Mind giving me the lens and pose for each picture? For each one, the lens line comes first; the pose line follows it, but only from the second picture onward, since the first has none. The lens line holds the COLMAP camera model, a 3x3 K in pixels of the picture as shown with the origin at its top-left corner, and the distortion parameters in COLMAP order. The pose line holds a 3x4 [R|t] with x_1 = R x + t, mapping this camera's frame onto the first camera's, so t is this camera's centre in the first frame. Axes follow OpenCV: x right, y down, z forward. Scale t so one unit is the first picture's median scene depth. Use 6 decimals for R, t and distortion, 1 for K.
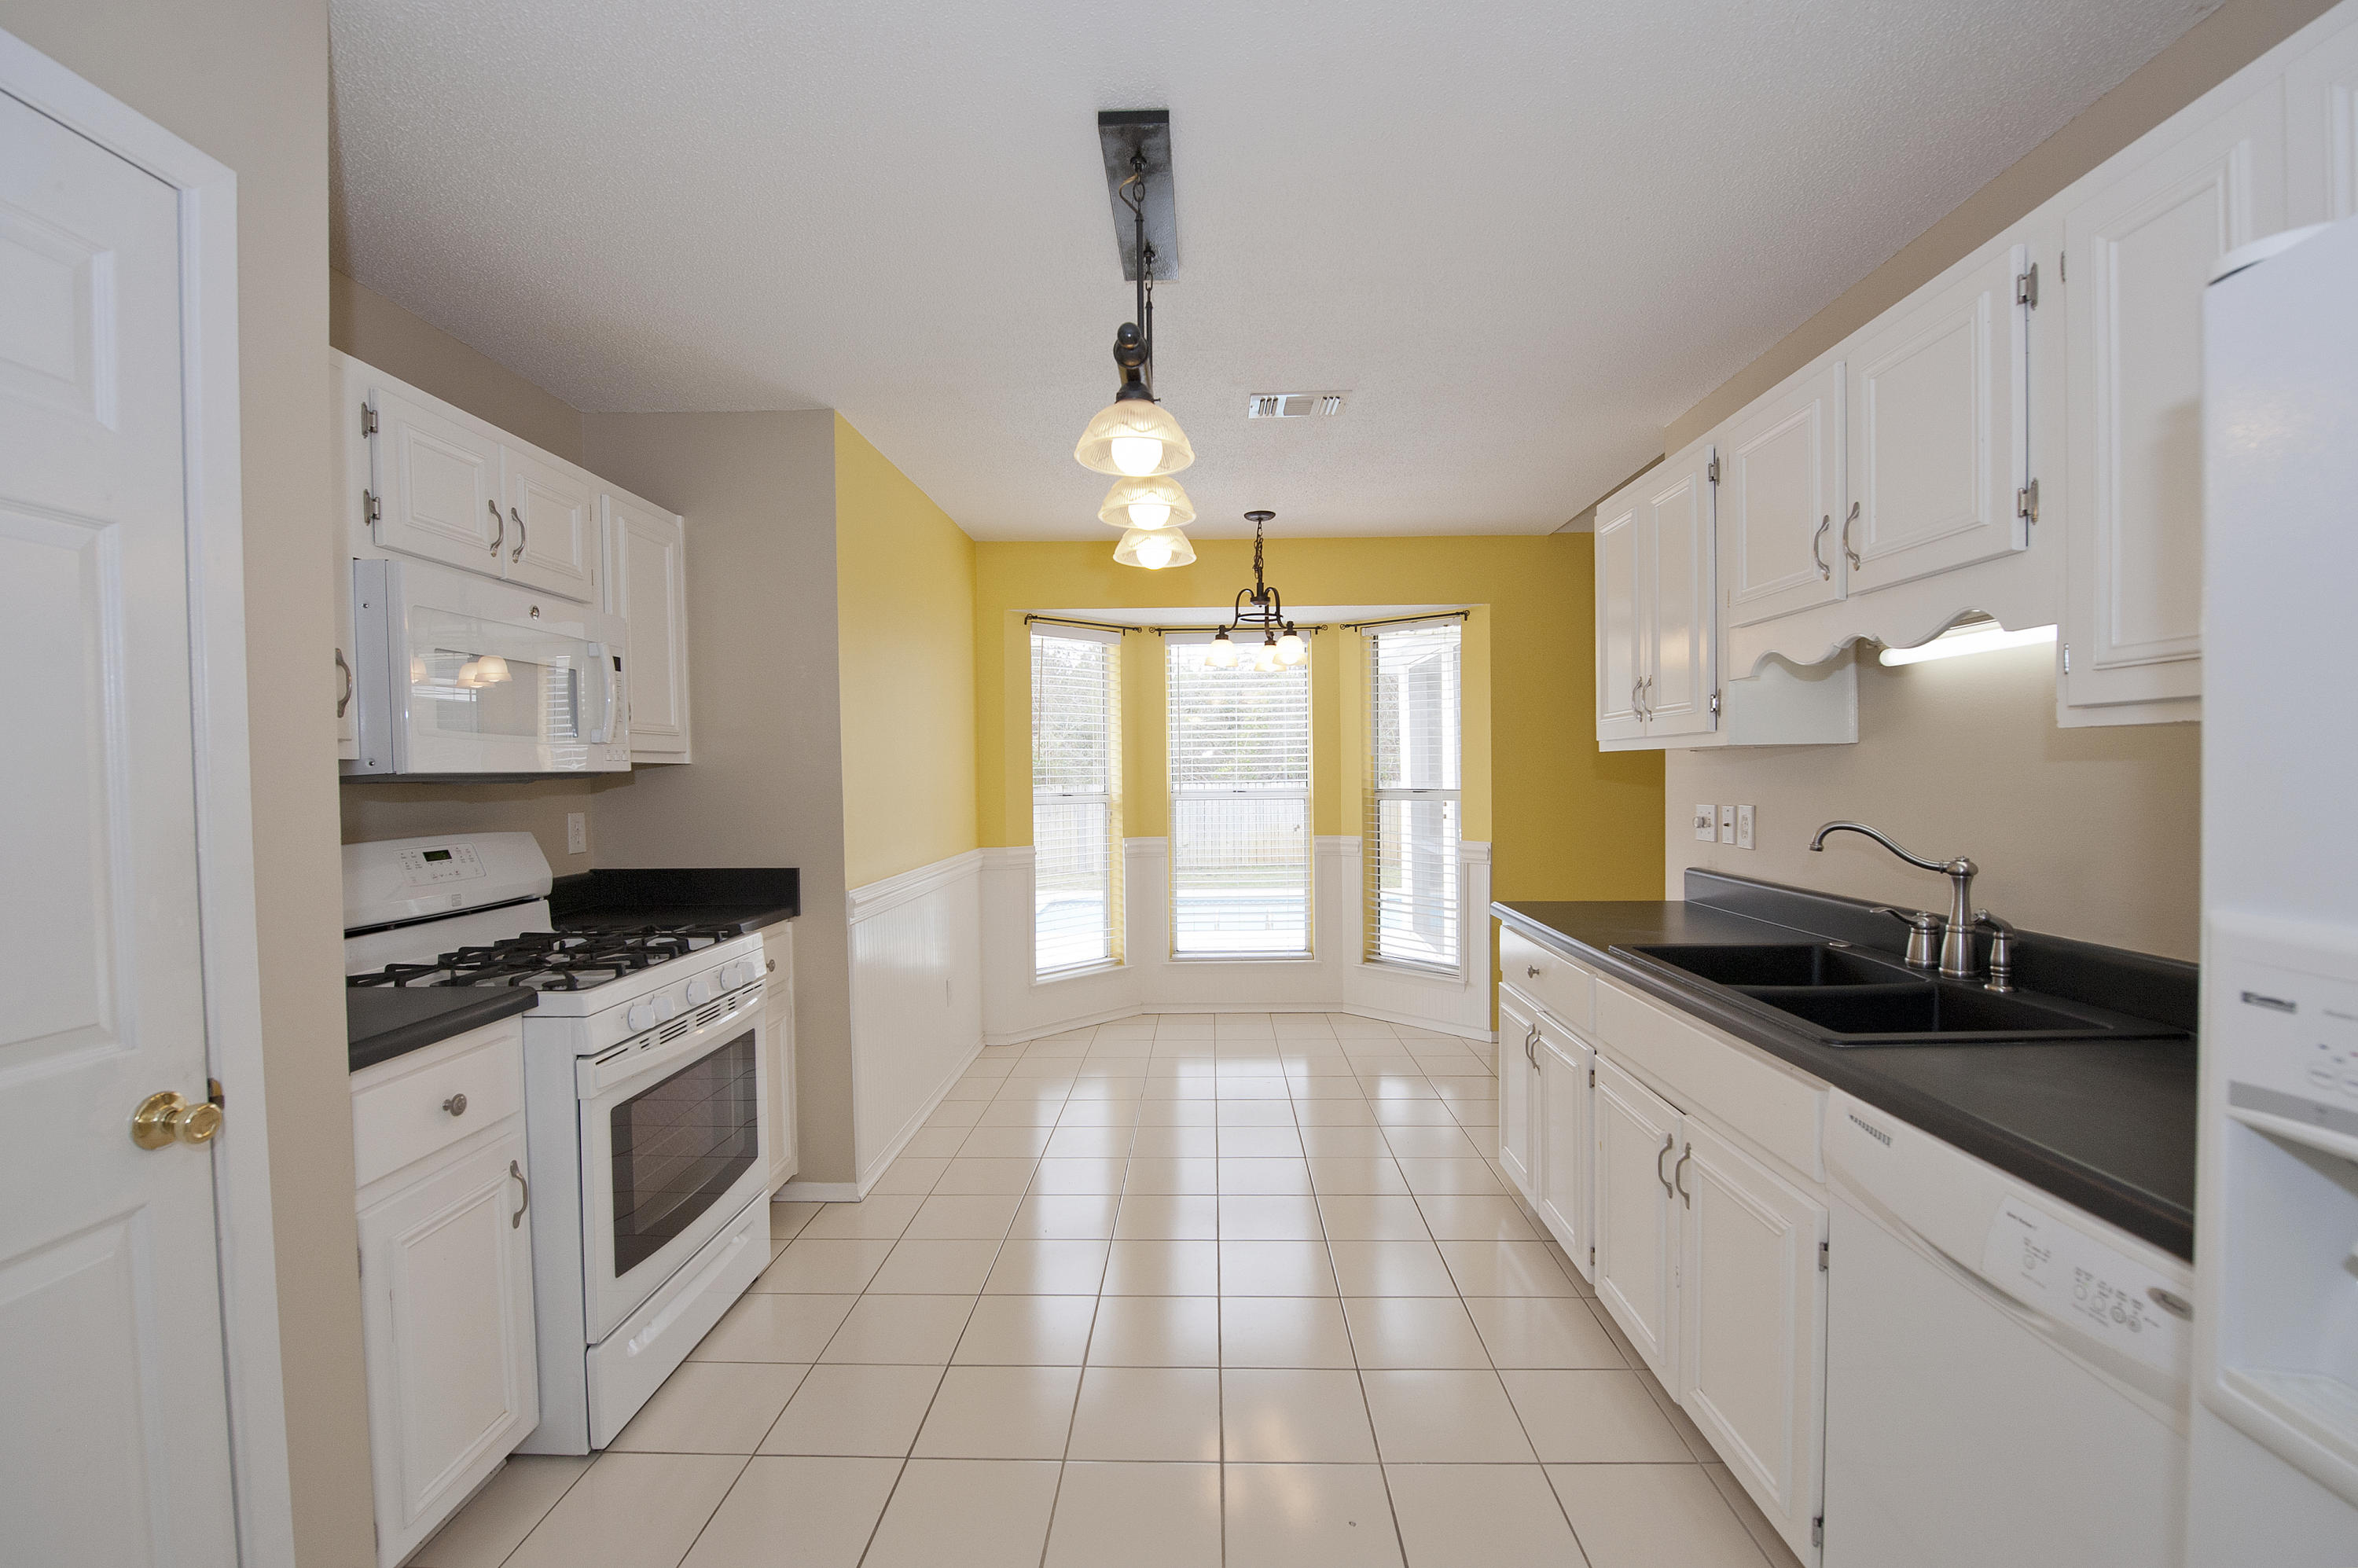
lens RADIAL K [[984.5, 0, 1173.3], [0, 984.5, 793.6], [0, 0, 1]] dist [-0.016520, -0.000232]
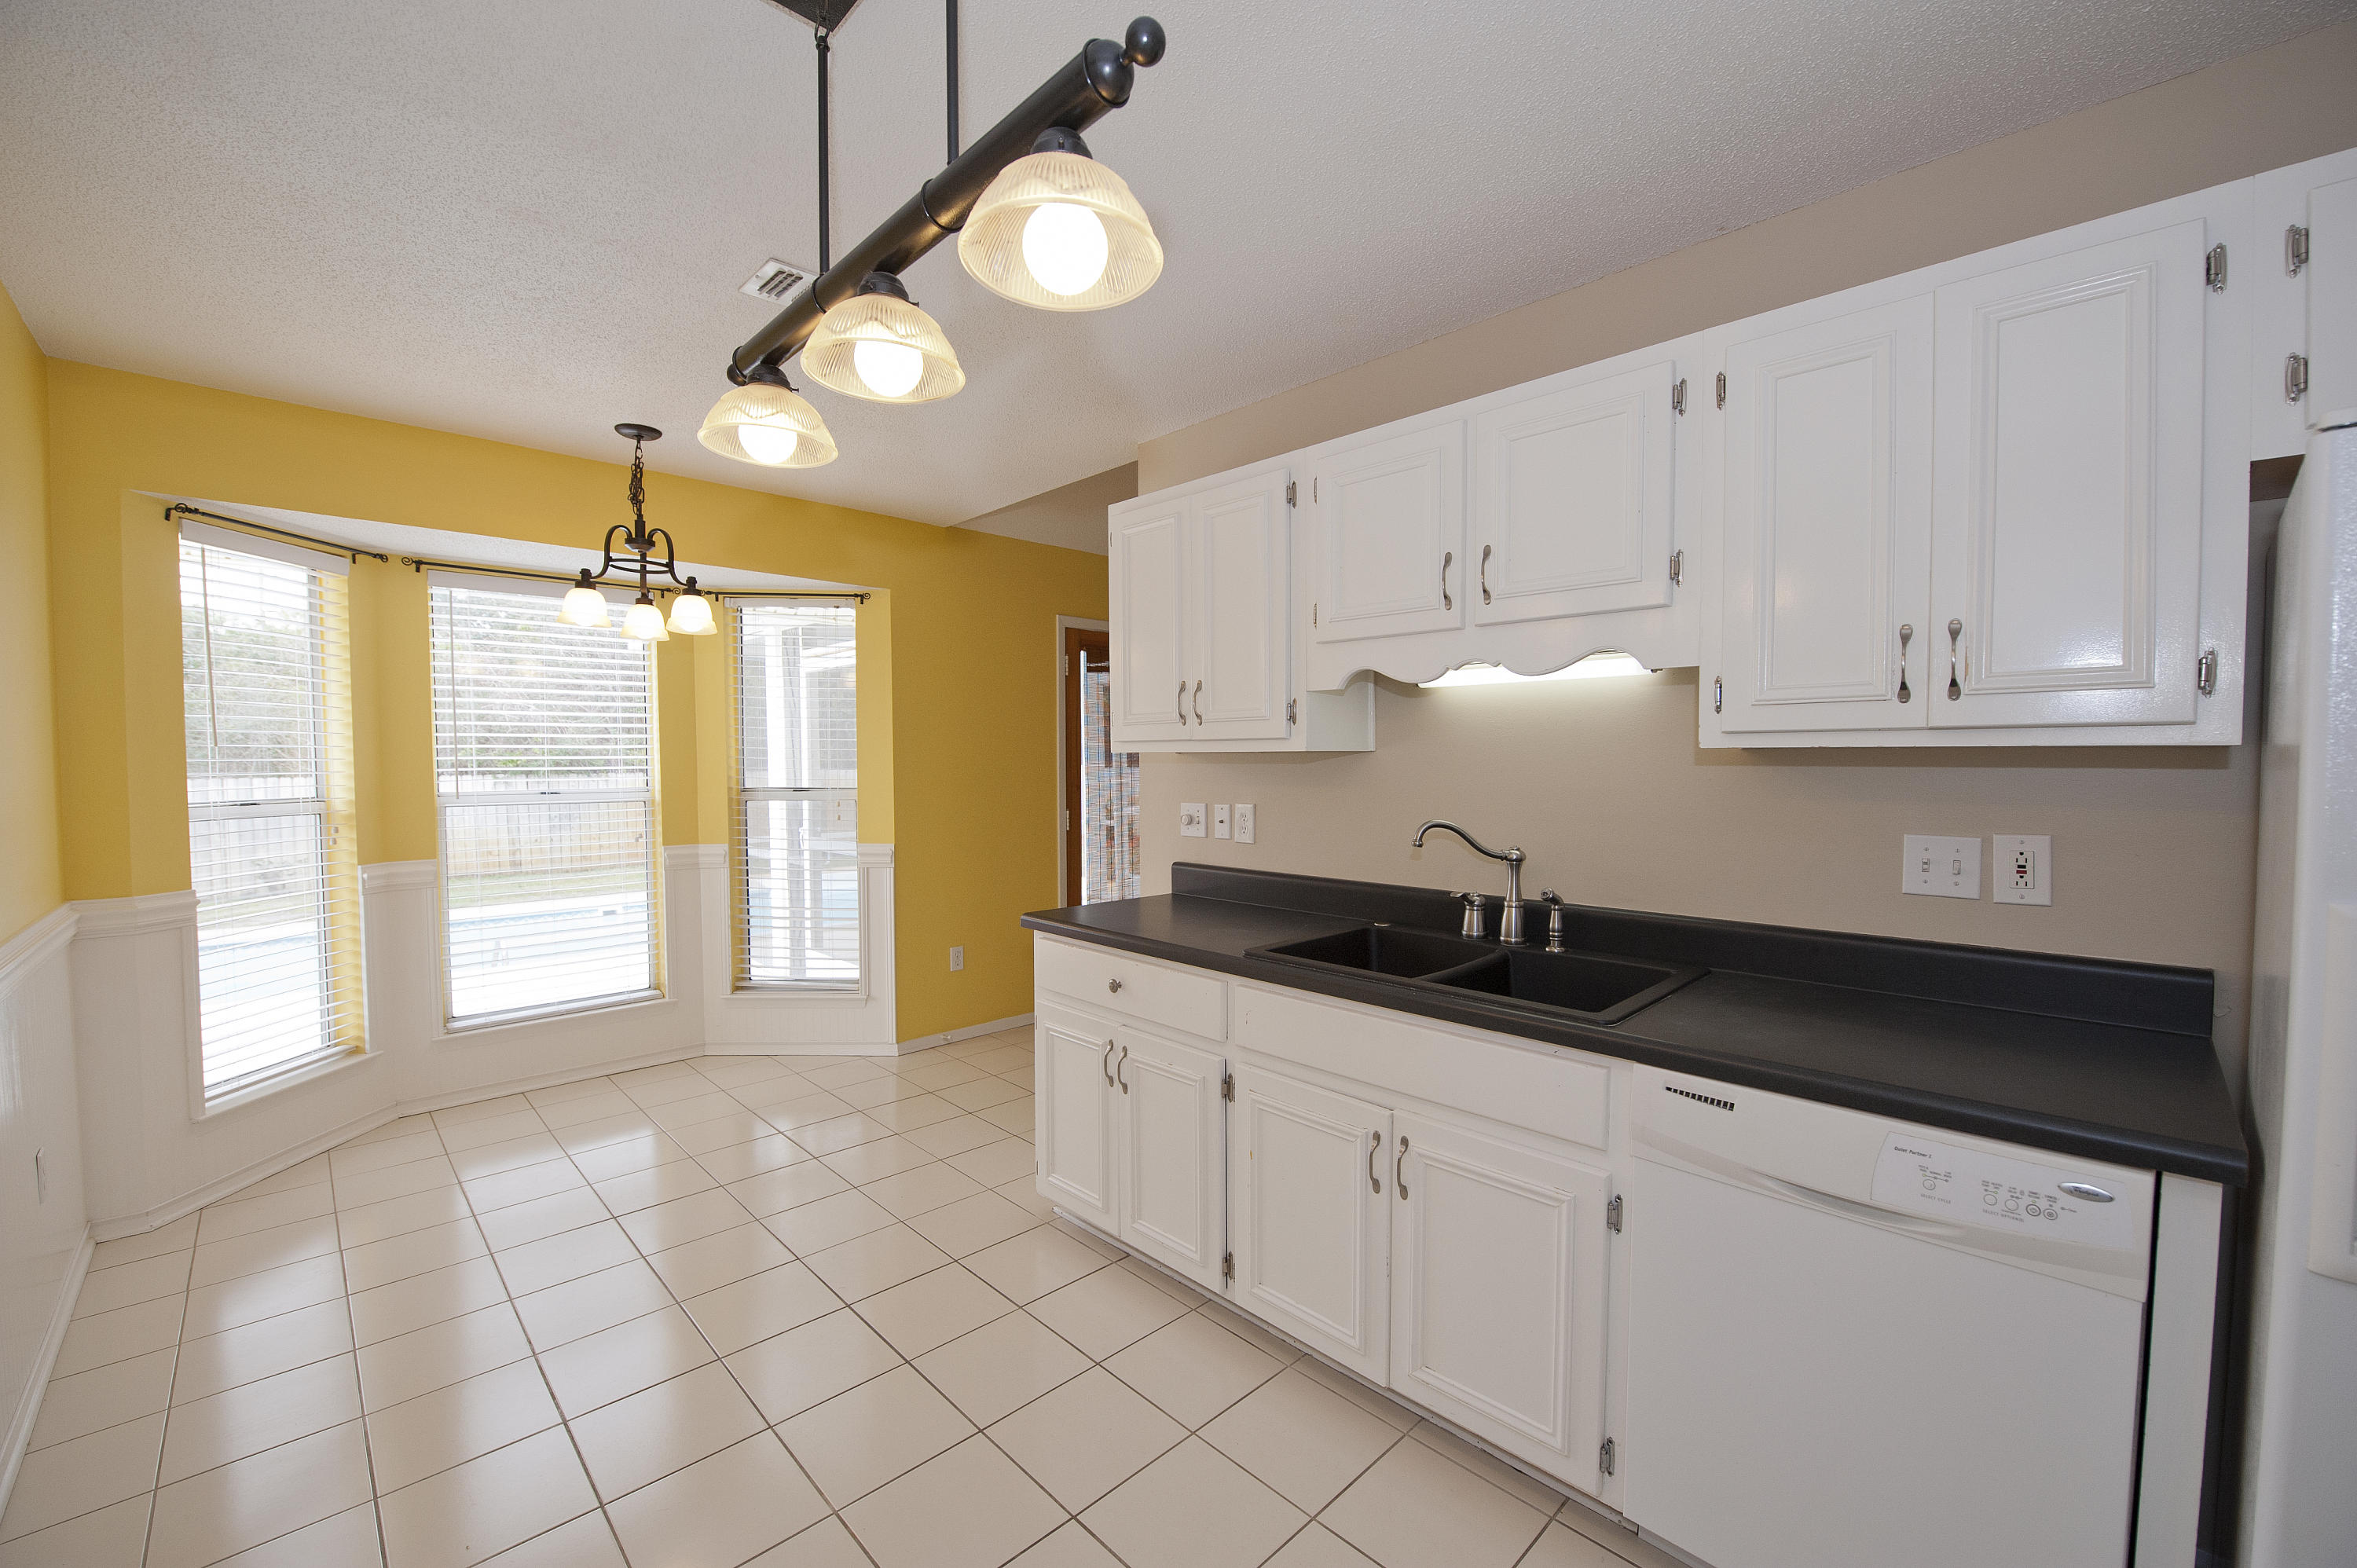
lens RADIAL K [[936.7, 0, 1180.1], [0, 936.7, 795.7], [0, 0, 1]] dist [-0.018033, -0.002016]
pose [[0.694158, -0.017868, 0.719601, -0.126026], [0.008986, 0.999829, 0.016159, -0.008434], [-0.719767, -0.004751, 0.694200, 0.177374]]
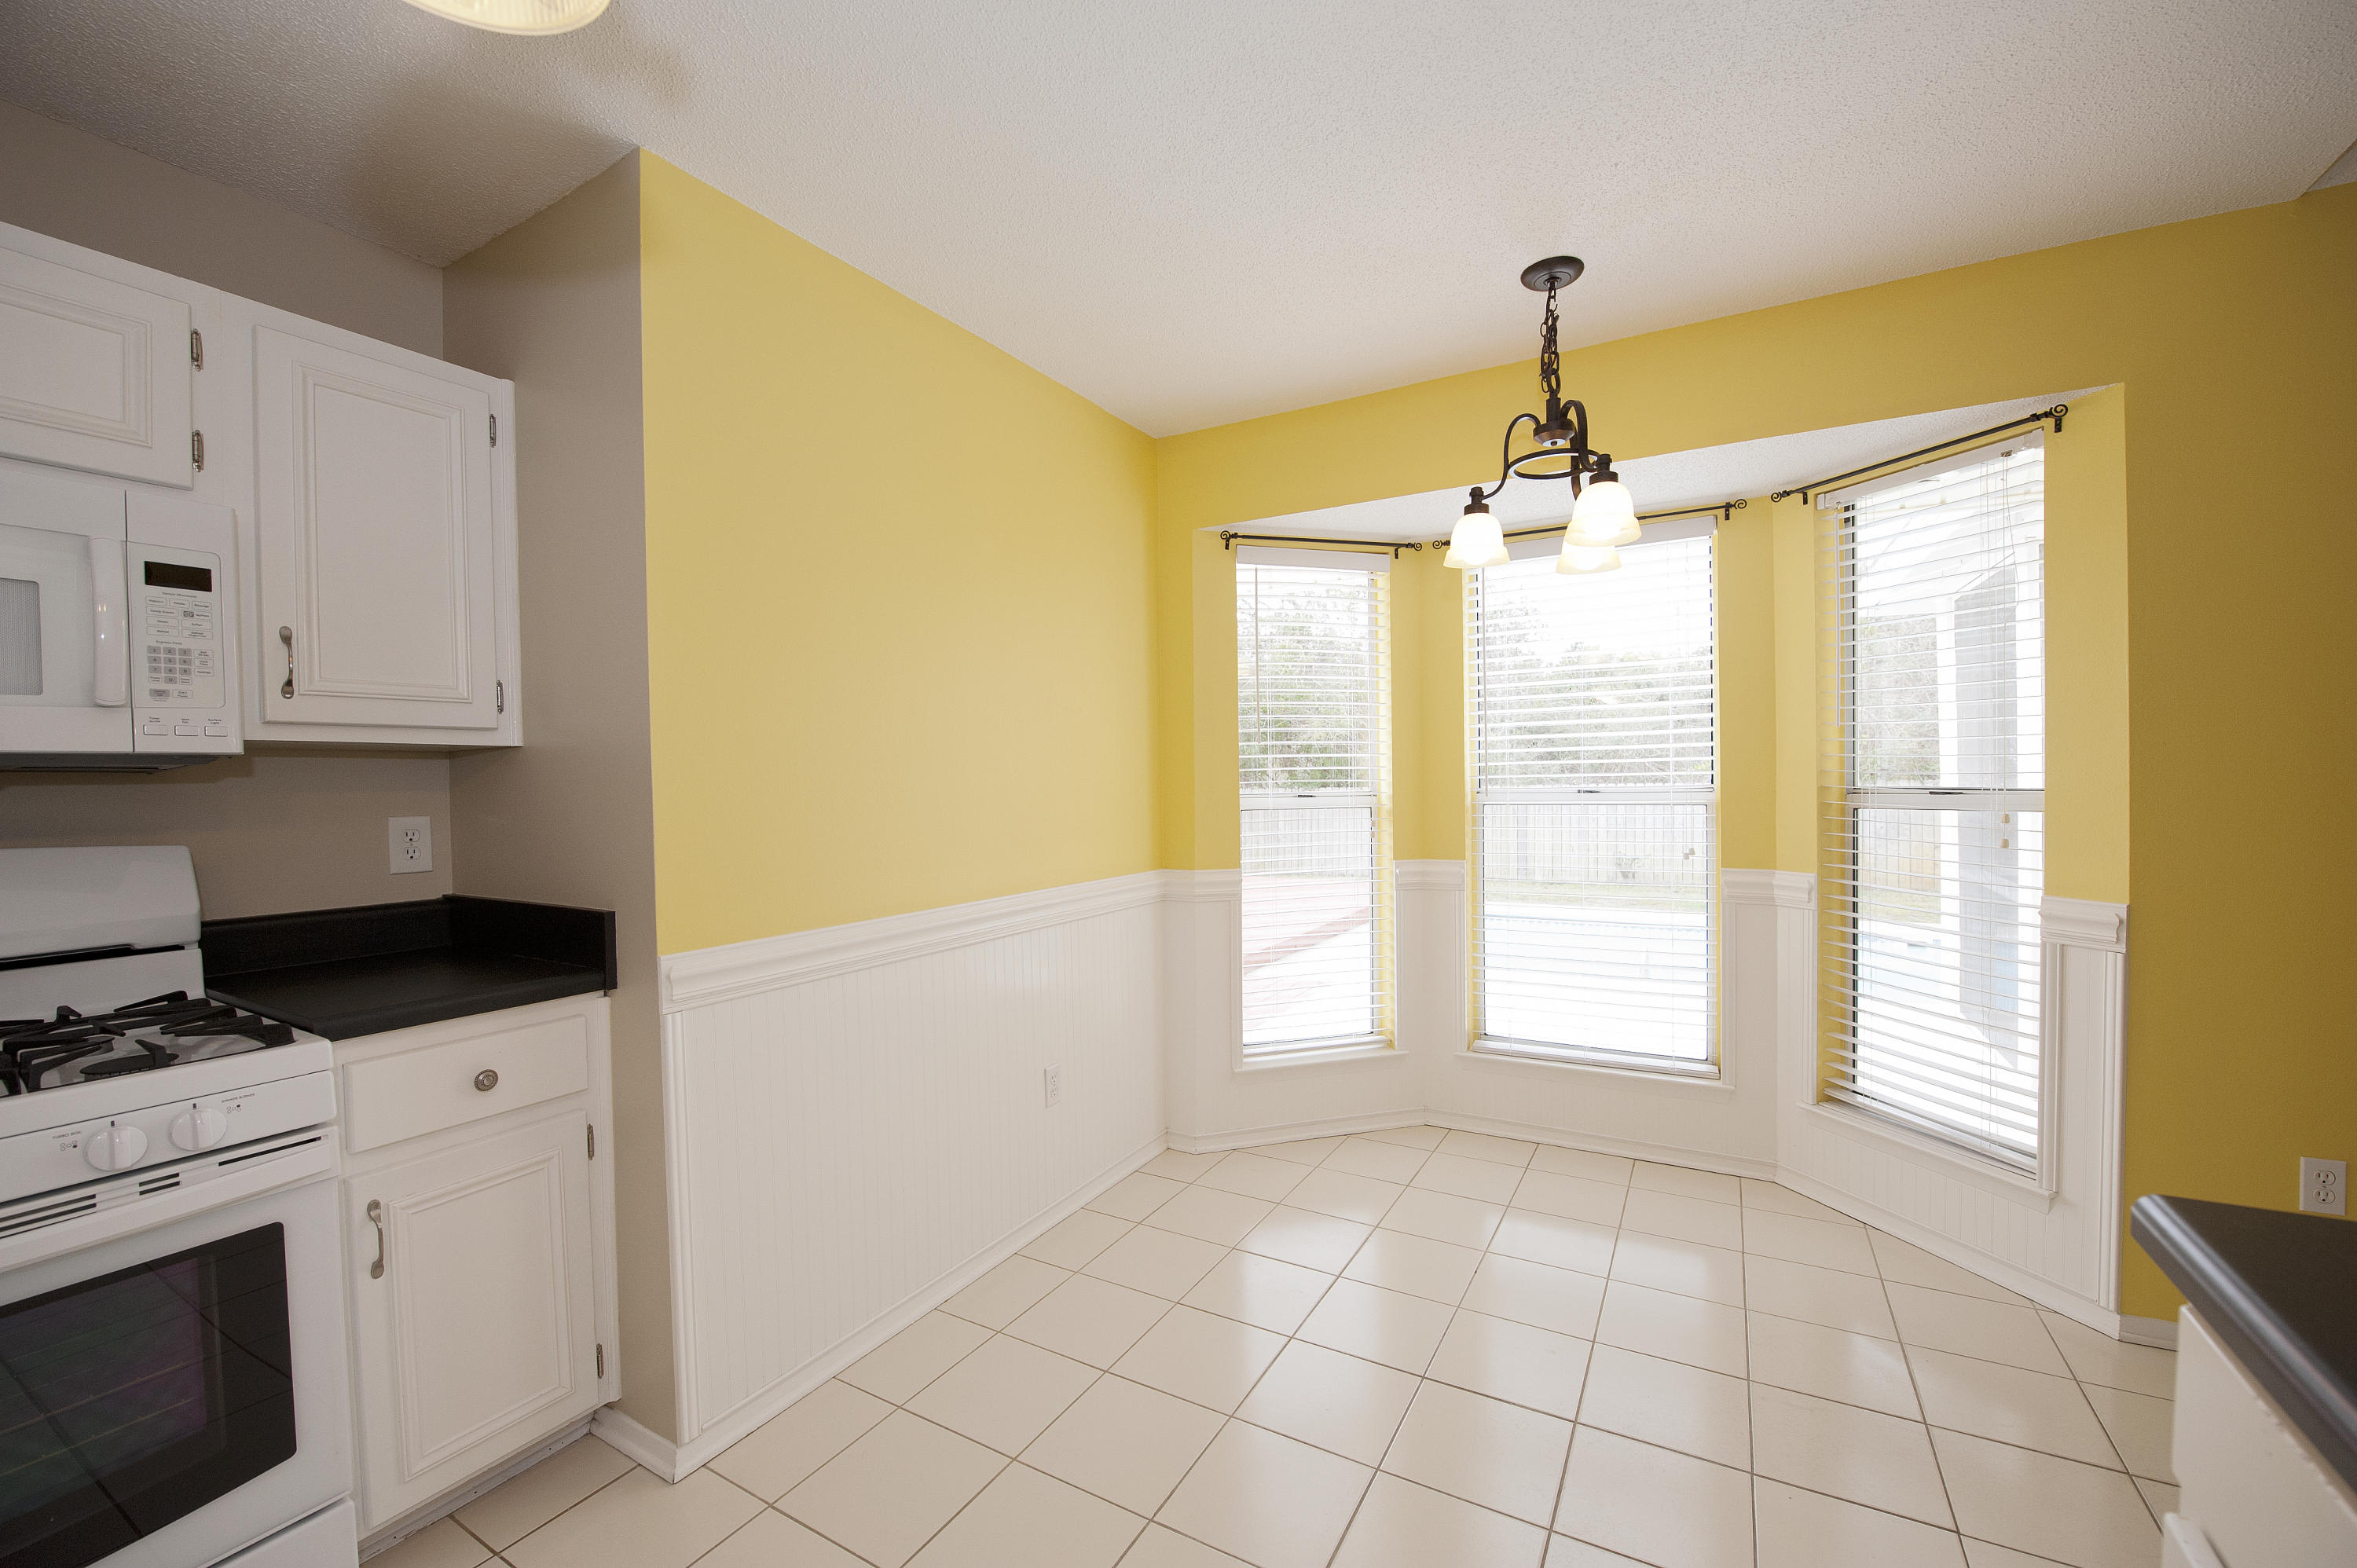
lens RADIAL K [[936.7, 0, 1172.4], [0, 936.7, 795.6], [0, 0, 1]] dist [-0.018033, -0.002016]
pose [[0.883229, 0.005481, -0.468910, 0.127071], [-0.004508, 0.999985, 0.003198, -0.000392], [0.468921, -0.000711, 0.883240, 0.406011]]
